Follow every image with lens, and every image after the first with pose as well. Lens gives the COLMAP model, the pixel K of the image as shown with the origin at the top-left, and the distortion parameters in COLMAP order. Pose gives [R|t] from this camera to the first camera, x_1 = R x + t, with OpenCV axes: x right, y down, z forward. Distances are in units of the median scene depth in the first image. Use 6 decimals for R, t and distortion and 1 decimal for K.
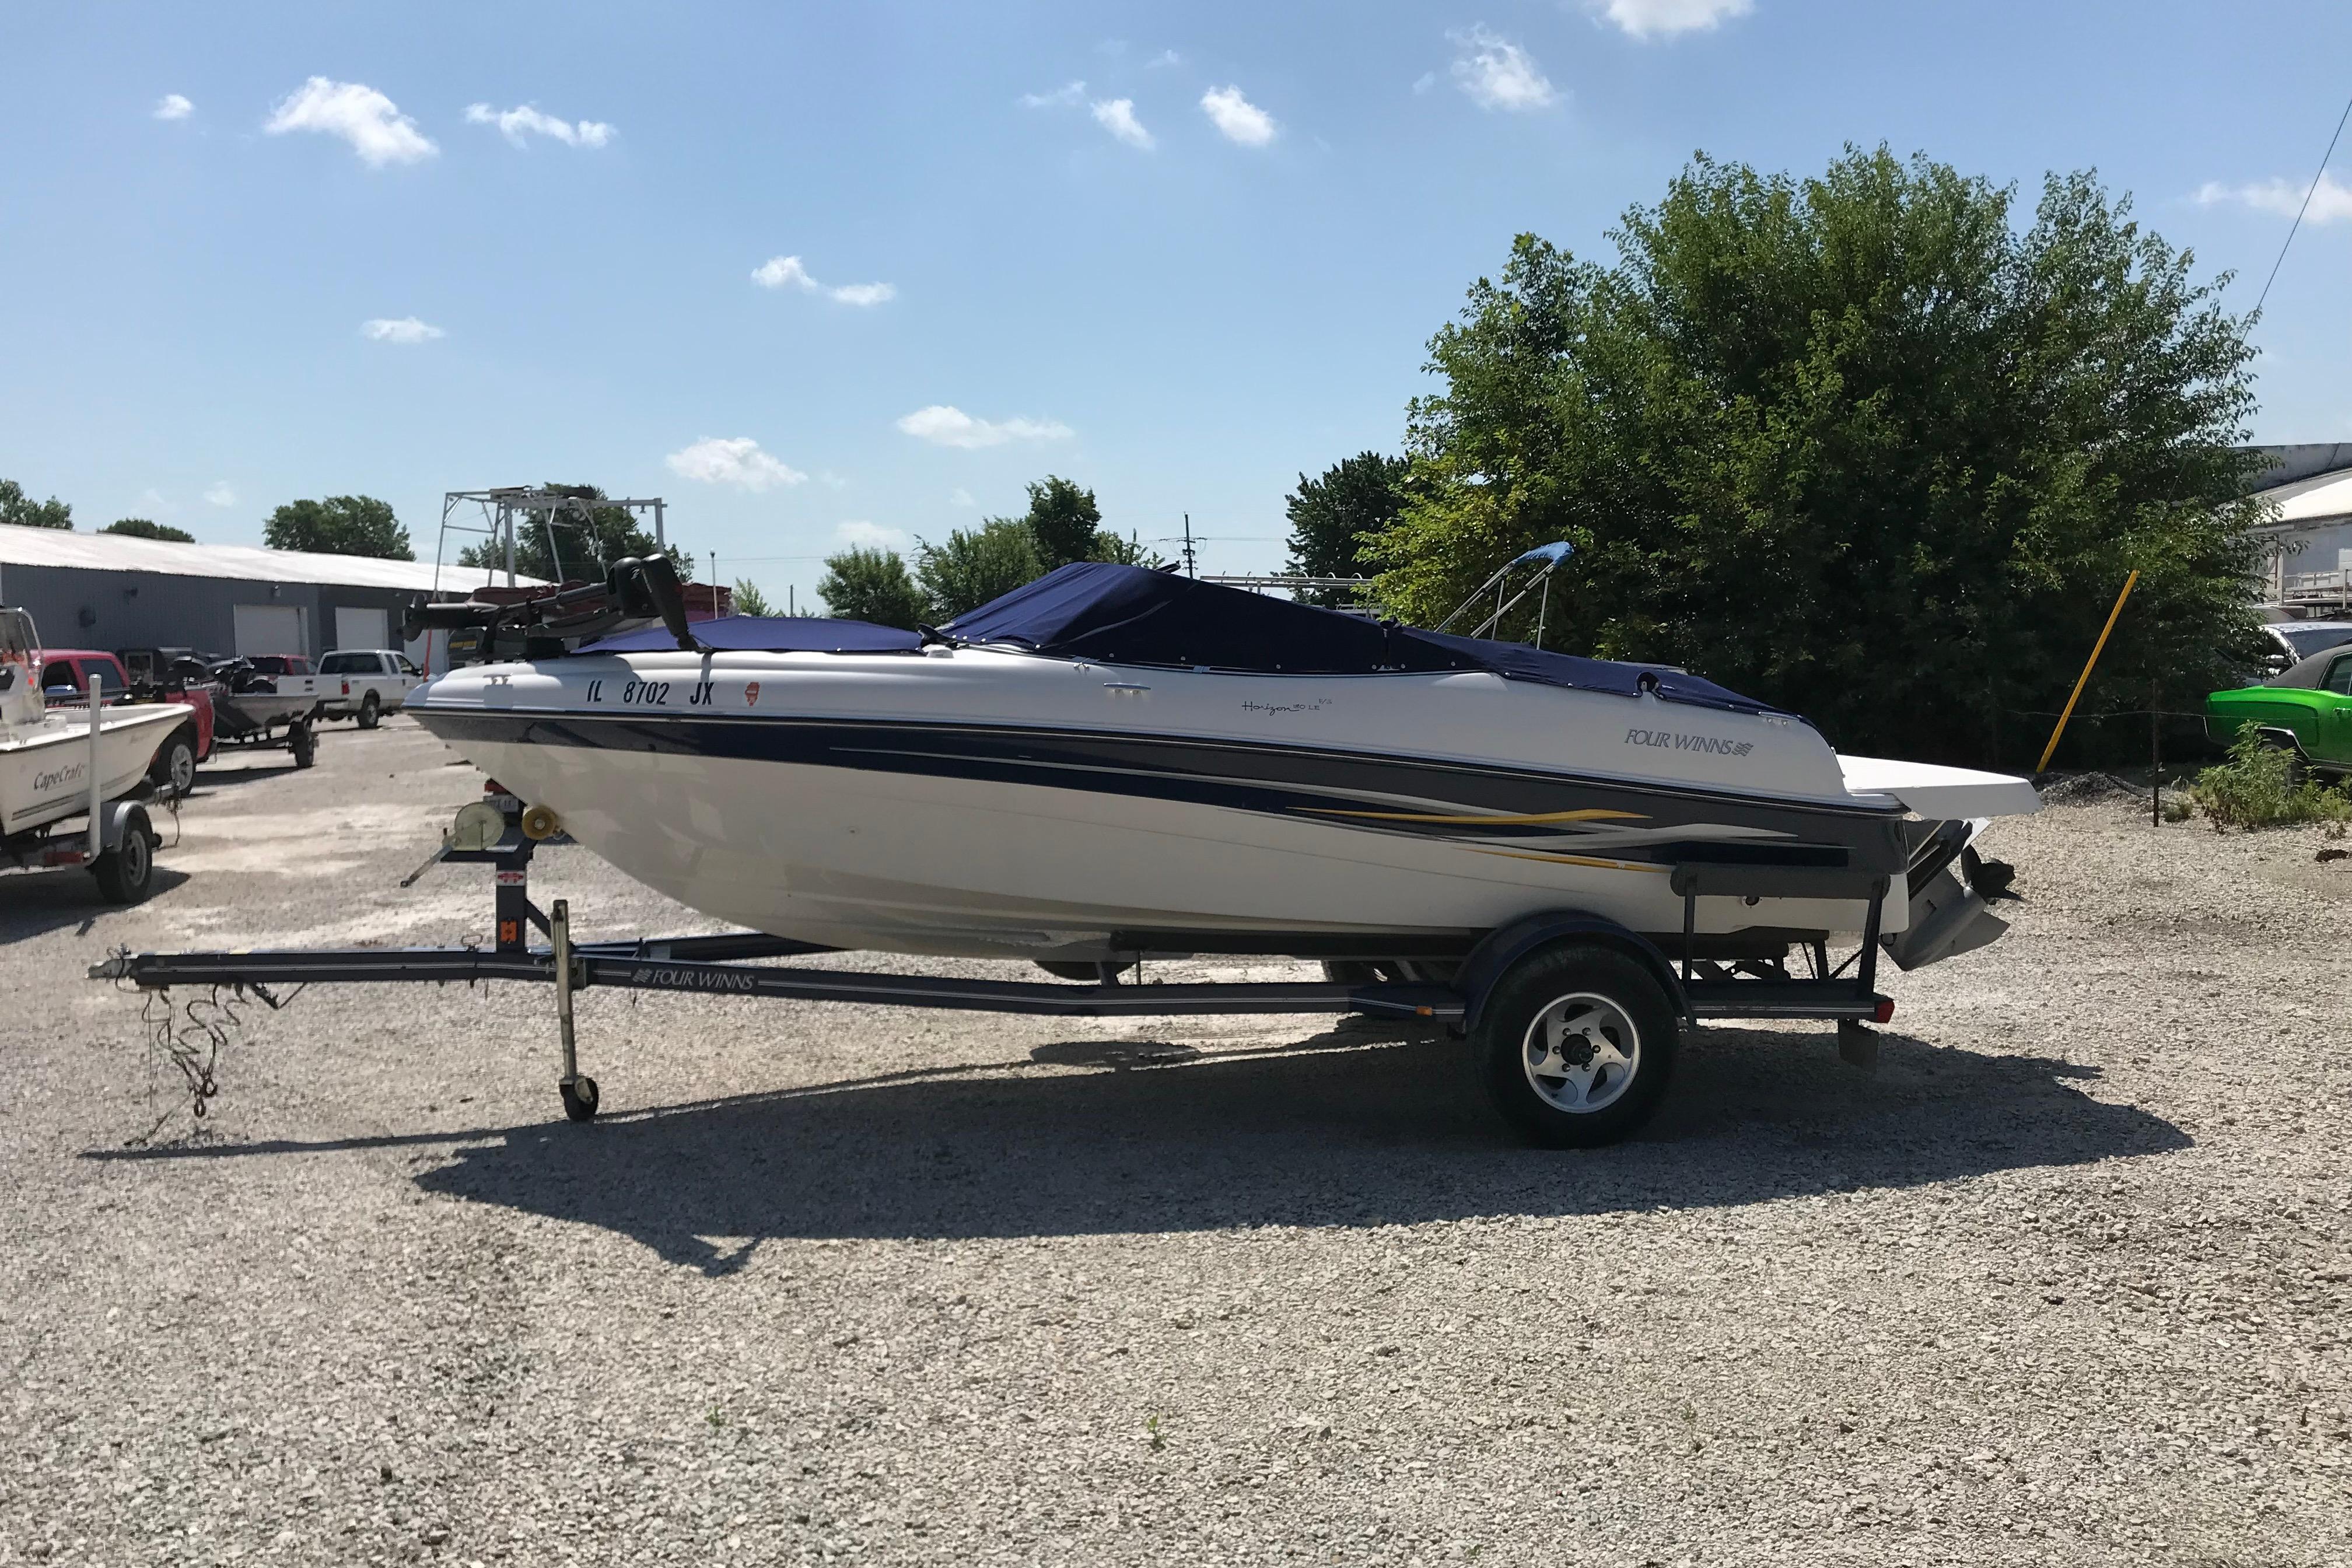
lens RADIAL K [[1944.4, 0, 1183.0], [0, 1944.4, 786.2], [0, 0, 1]] dist [0.036167, -0.026527]
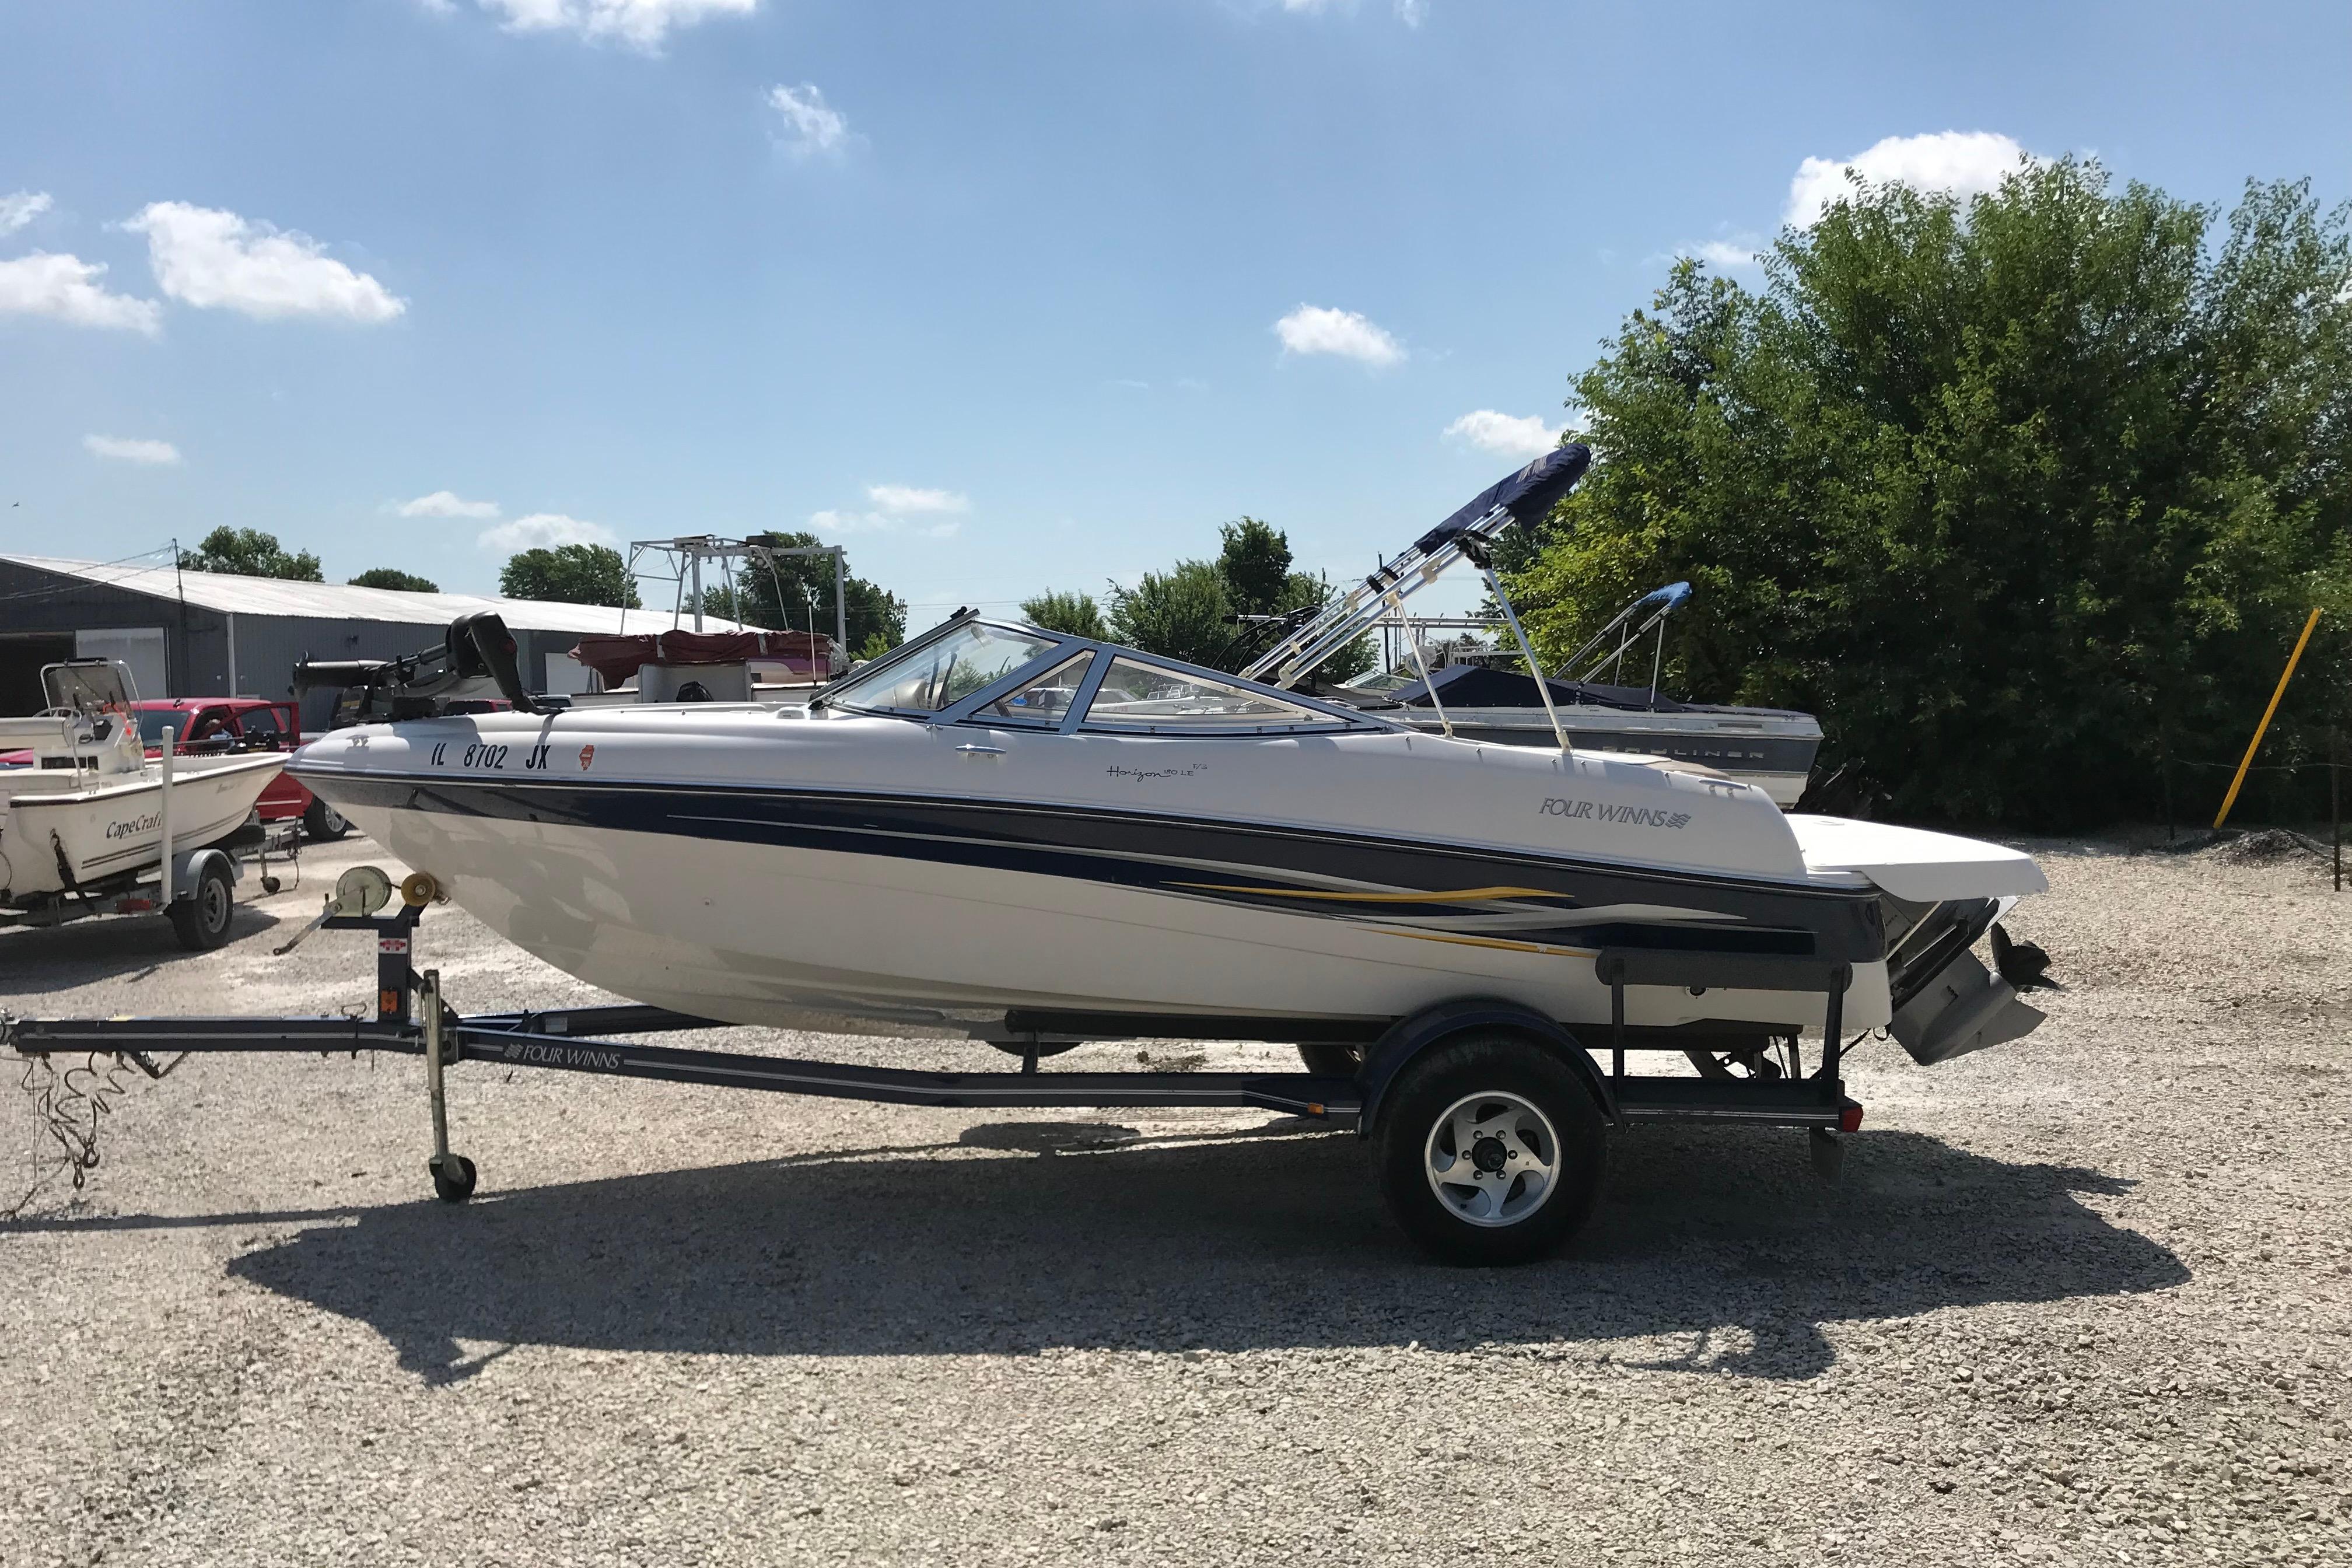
lens RADIAL K [[1944.4, 0, 1178.9], [0, 1944.4, 795.4], [0, 0, 1]] dist [0.036167, -0.026527]
pose [[0.993807, 0.003870, -0.111053, 0.145733], [-0.005652, 0.999860, -0.015736, -0.013992], [0.110976, 0.016266, 0.993690, 0.083517]]
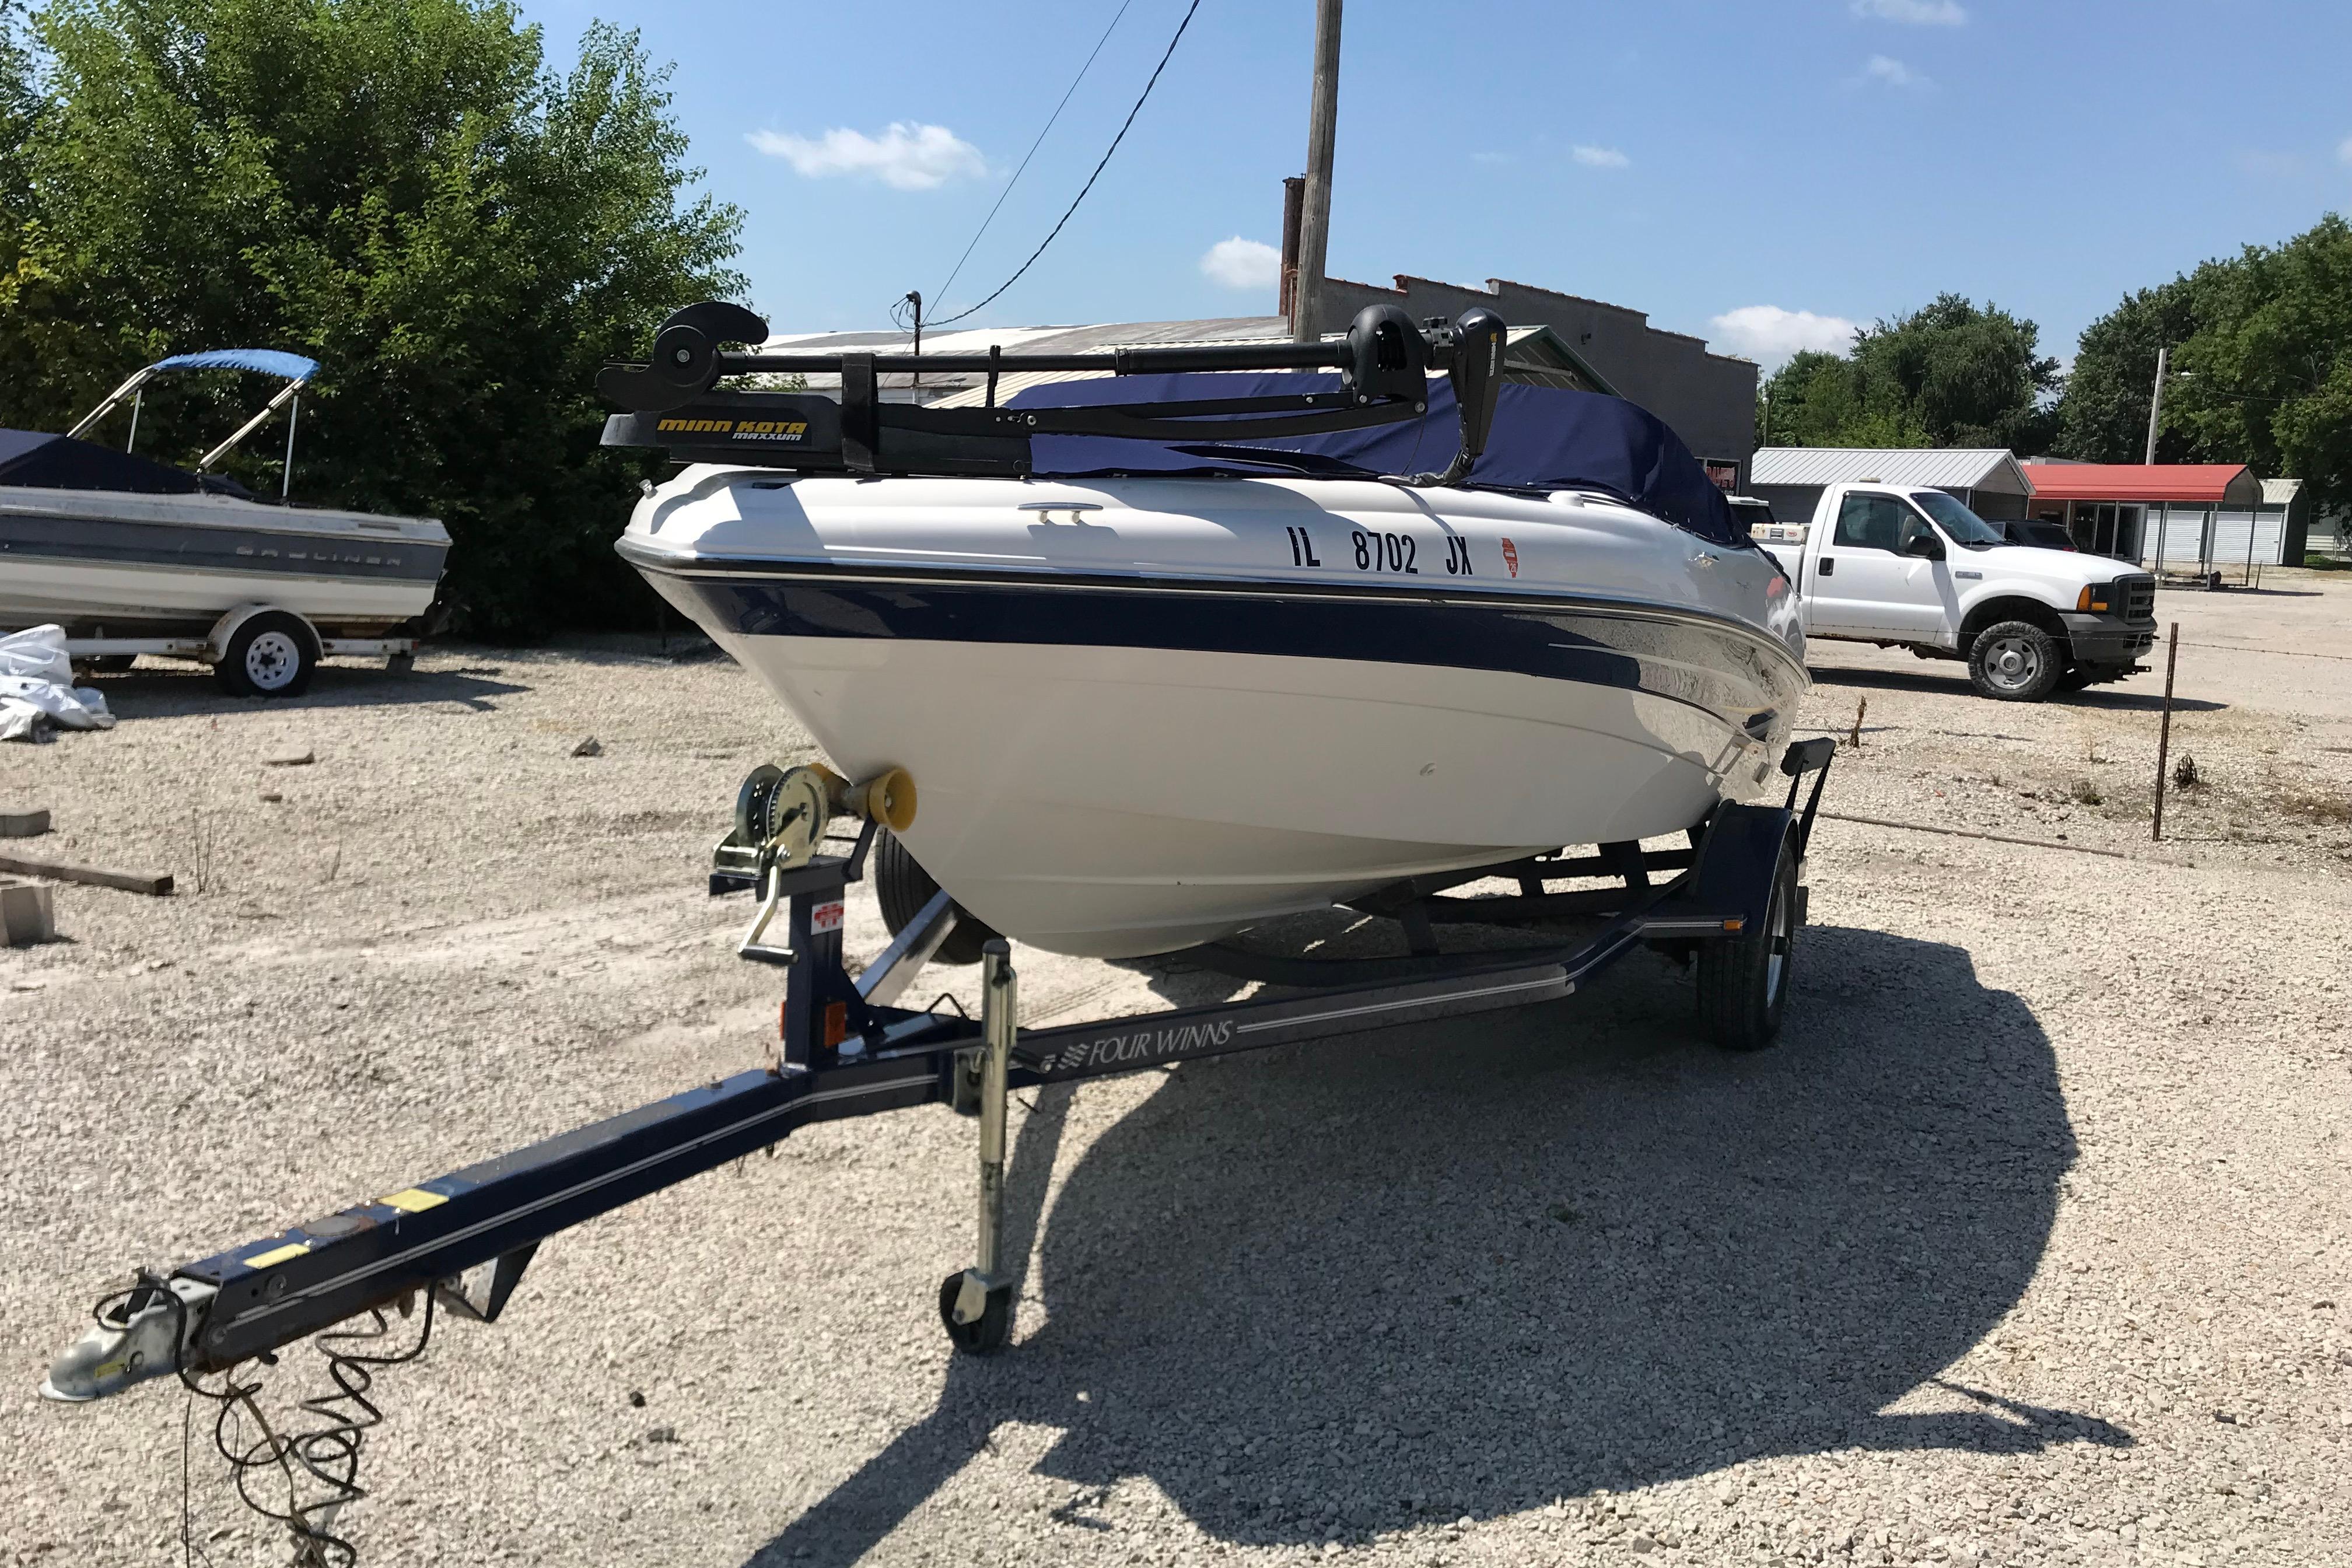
lens RADIAL K [[1944.4, 0, 1170.2], [0, 1944.4, 777.1], [0, 0, 1]] dist [0.036167, -0.026527]
pose [[0.551104, -0.074662, 0.831090, -0.692169], [0.016611, 0.996773, 0.078531, -0.024863], [-0.834271, -0.029474, 0.550566, 0.652450]]
